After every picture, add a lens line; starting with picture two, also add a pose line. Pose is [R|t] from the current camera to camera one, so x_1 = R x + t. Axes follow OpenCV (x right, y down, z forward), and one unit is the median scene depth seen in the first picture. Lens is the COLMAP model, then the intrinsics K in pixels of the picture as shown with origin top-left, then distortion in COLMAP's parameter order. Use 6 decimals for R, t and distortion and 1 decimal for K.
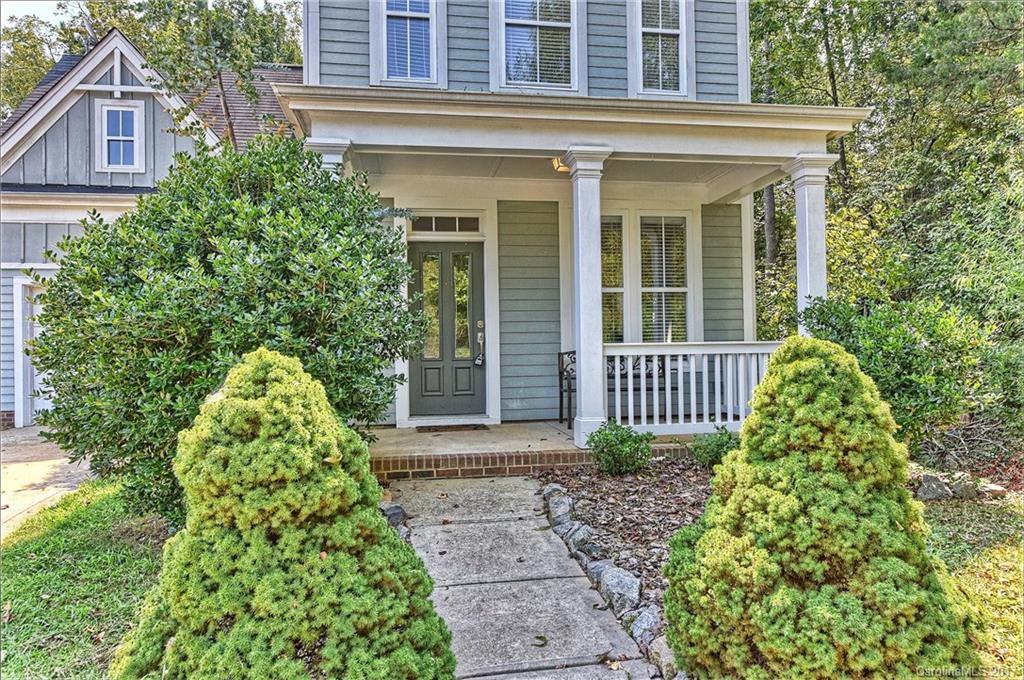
lens RADIAL K [[971.9, 0, 512.5], [0, 971.9, 341.5], [0, 0, 1]] dist [-0.006813, 0.000000]
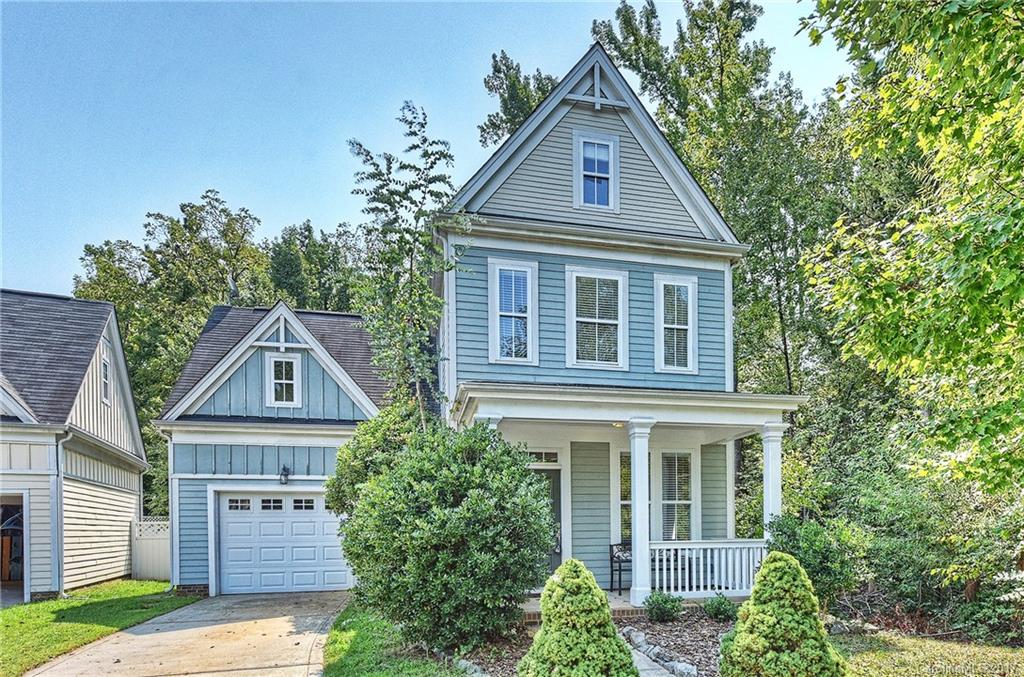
lens RADIAL K [[2909.3, 0, 511.7], [0, 2909.3, 339.1], [0, 0, 1]] dist [0.028176, 0.000000]
pose [[0.970251, 0.019485, 0.241314, -1.399392], [-0.016119, 0.999743, -0.015915, -0.273013], [-0.241562, 0.011551, 0.970317, -3.910629]]
